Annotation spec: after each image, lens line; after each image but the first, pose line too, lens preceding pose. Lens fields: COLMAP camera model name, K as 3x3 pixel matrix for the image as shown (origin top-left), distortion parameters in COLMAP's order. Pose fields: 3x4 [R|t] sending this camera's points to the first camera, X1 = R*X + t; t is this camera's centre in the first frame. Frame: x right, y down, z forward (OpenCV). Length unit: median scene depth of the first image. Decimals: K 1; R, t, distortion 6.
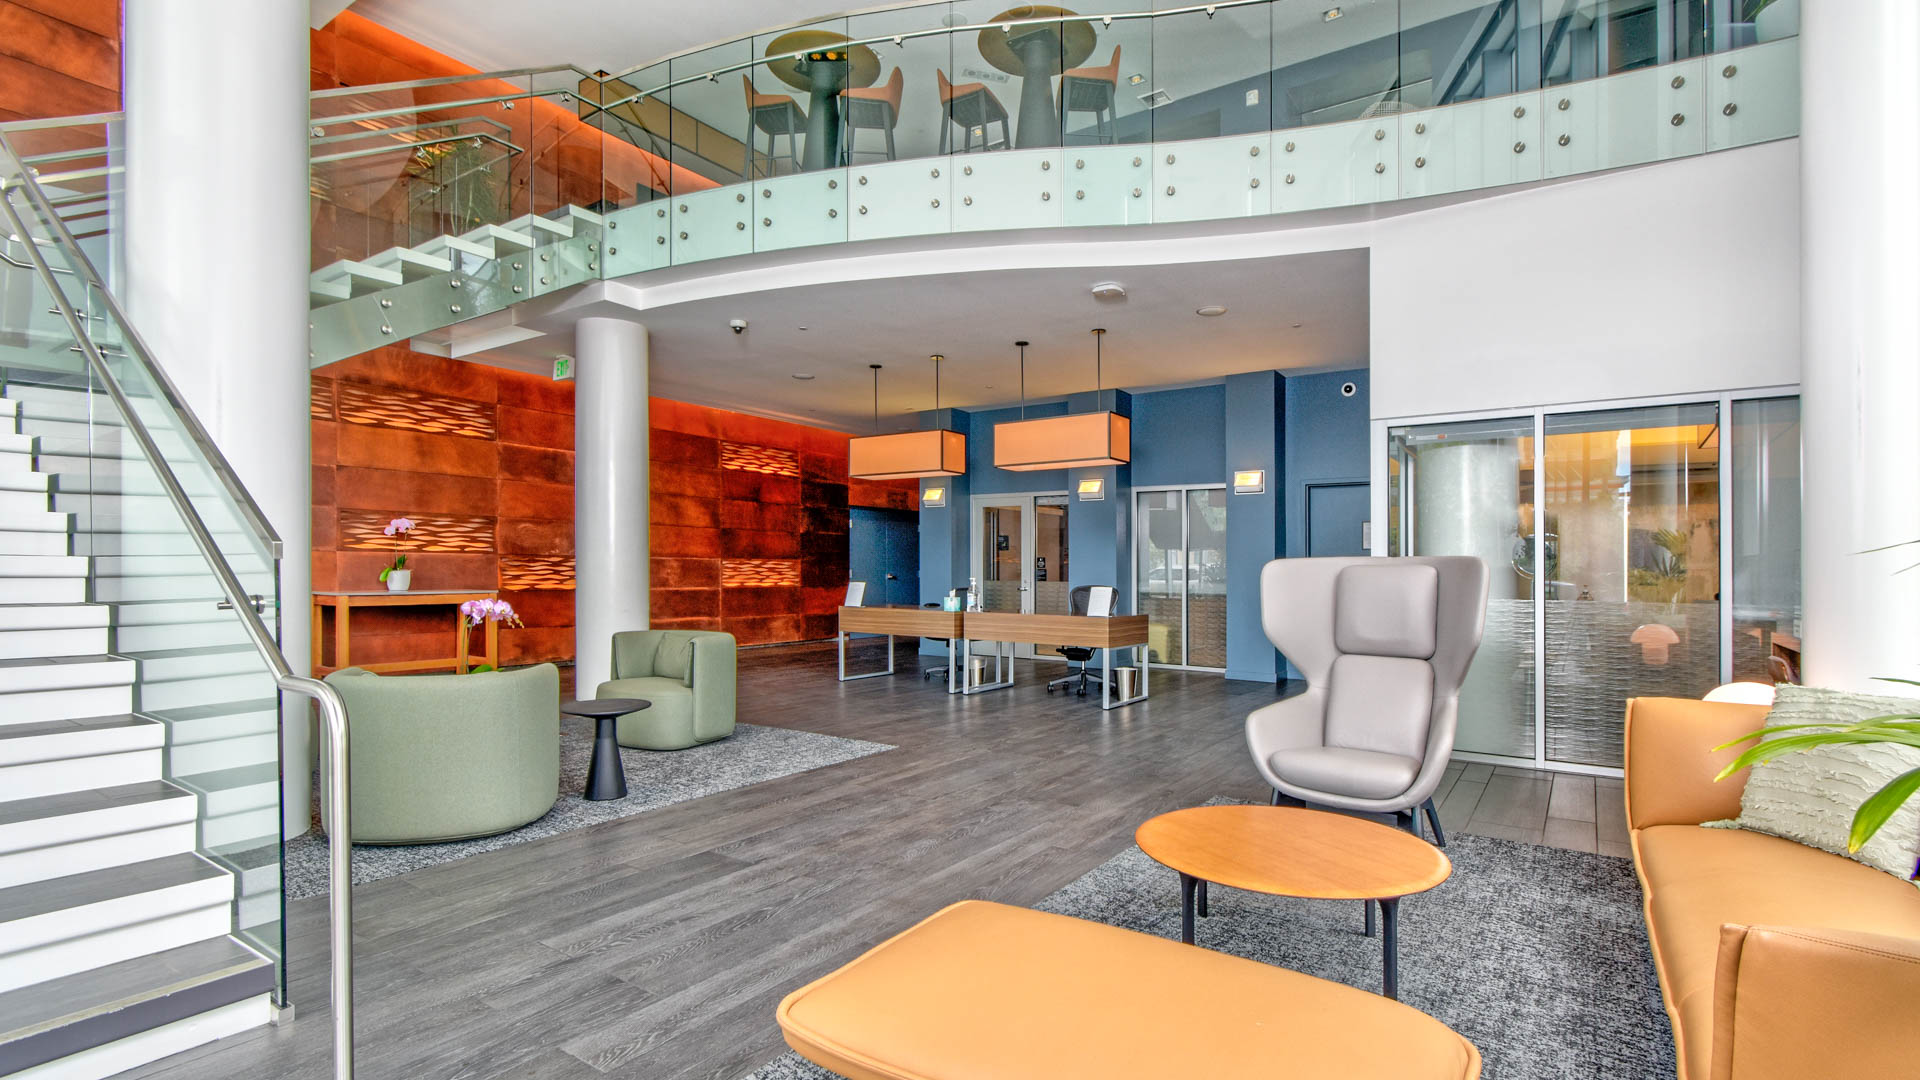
lens RADIAL K [[890.9, 0, 960.0], [0, 890.9, 540.0], [0, 0, 1]] dist [-0.000079, 0.000361]
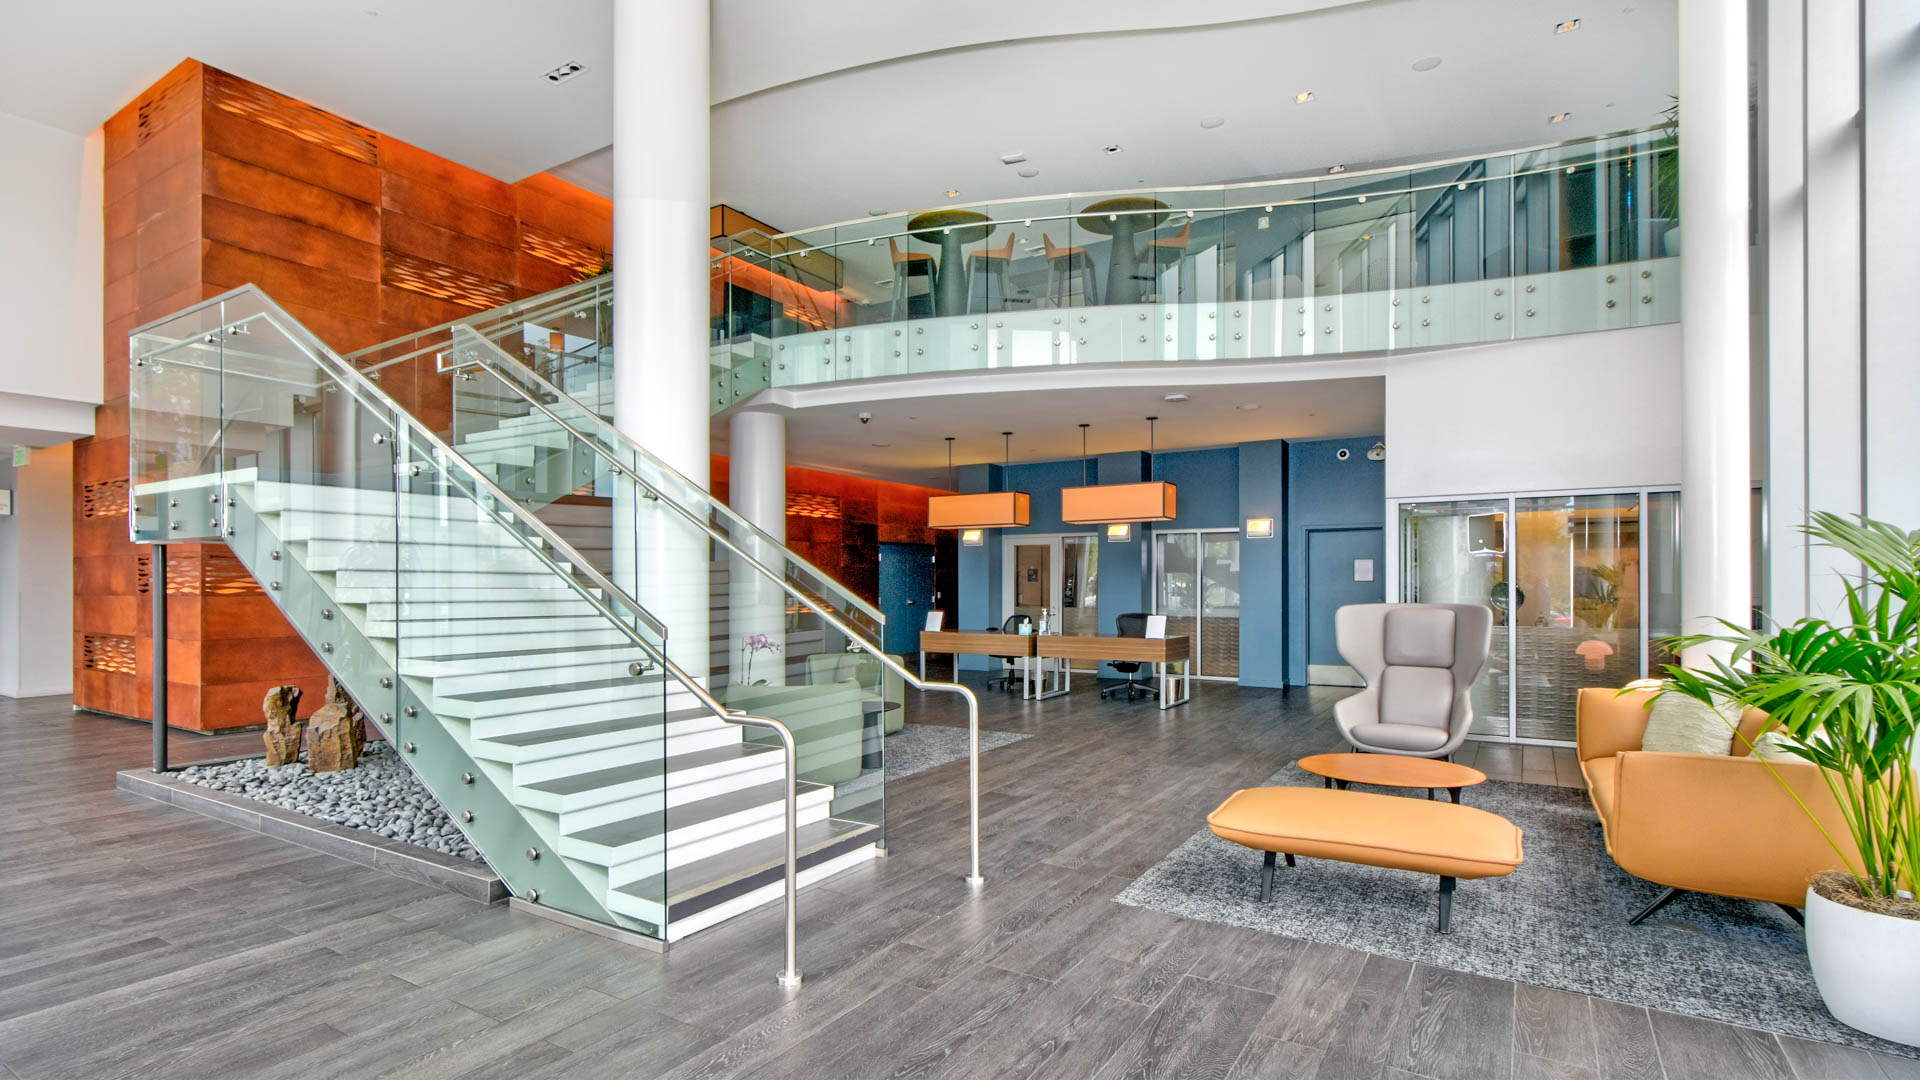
lens RADIAL K [[759.8, 0, 955.6], [0, 759.8, 589.3], [0, 0, 1]] dist [0.000110, -0.000017]
pose [[0.999192, -0.015569, -0.037057, -0.124162], [0.016425, 0.999603, 0.022896, -0.021548], [0.036686, -0.023486, 0.999051, -0.158862]]
